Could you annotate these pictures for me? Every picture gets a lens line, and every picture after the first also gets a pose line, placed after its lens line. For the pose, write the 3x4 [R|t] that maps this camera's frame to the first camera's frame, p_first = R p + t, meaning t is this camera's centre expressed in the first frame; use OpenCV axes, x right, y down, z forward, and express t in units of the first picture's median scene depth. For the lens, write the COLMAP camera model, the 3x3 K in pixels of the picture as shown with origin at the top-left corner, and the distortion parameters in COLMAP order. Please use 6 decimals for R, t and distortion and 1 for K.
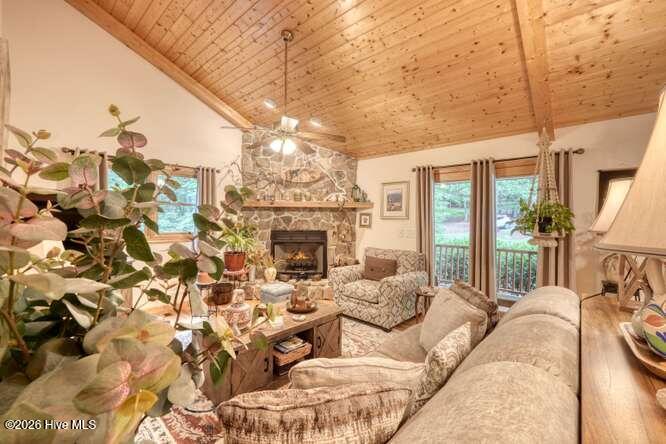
lens RADIAL K [[282.4, 0, 332.6], [0, 282.4, 220.8], [0, 0, 1]] dist [-0.002808, 0.002659]
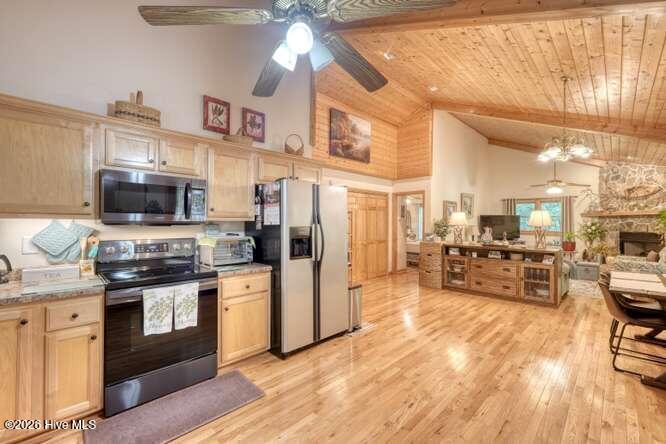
lens RADIAL K [[282.4, 0, 334.6], [0, 282.4, 220.3], [0, 0, 1]] dist [-0.002808, 0.002659]
pose [[-0.054400, -0.023964, -0.998232, 1.298146], [-0.014490, 0.999626, -0.023208, 0.029406], [0.998414, 0.013202, -0.054727, -0.366020]]
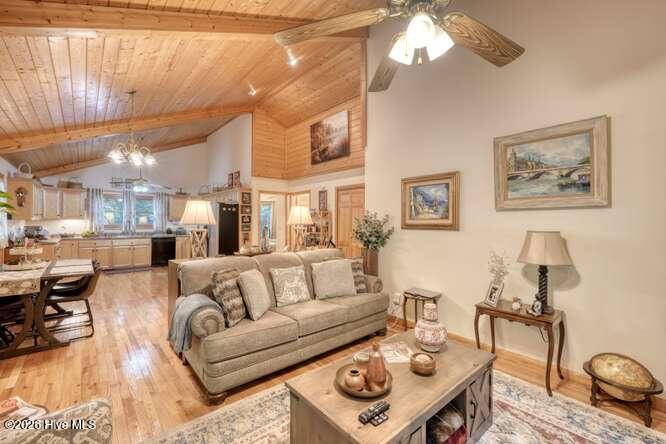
lens RADIAL K [[282.4, 0, 330.4], [0, 282.4, 222.0], [0, 0, 1]] dist [-0.002808, 0.002659]
pose [[-0.992803, -0.024066, 0.117315, -0.067324], [-0.022936, 0.999677, 0.010968, -0.003637], [-0.117541, 0.008198, -0.993034, 0.871504]]
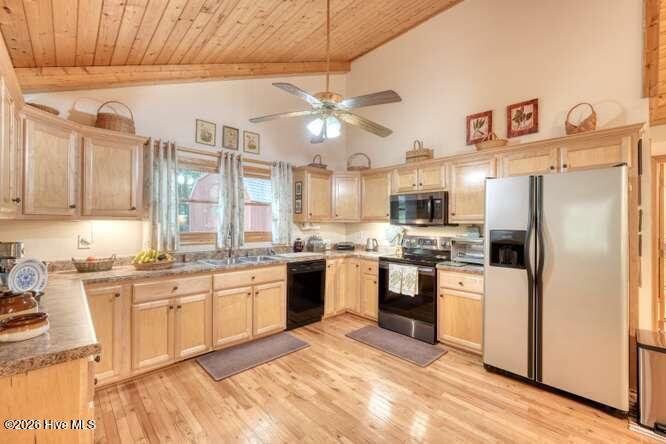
lens RADIAL K [[282.4, 0, 331.0], [0, 282.4, 222.1], [0, 0, 1]] dist [-0.002808, 0.002659]
pose [[-0.996496, -0.026210, 0.079422, 0.993658], [-0.025798, 0.999648, 0.006208, 0.020831], [-0.079557, 0.004137, -0.996822, 0.052924]]
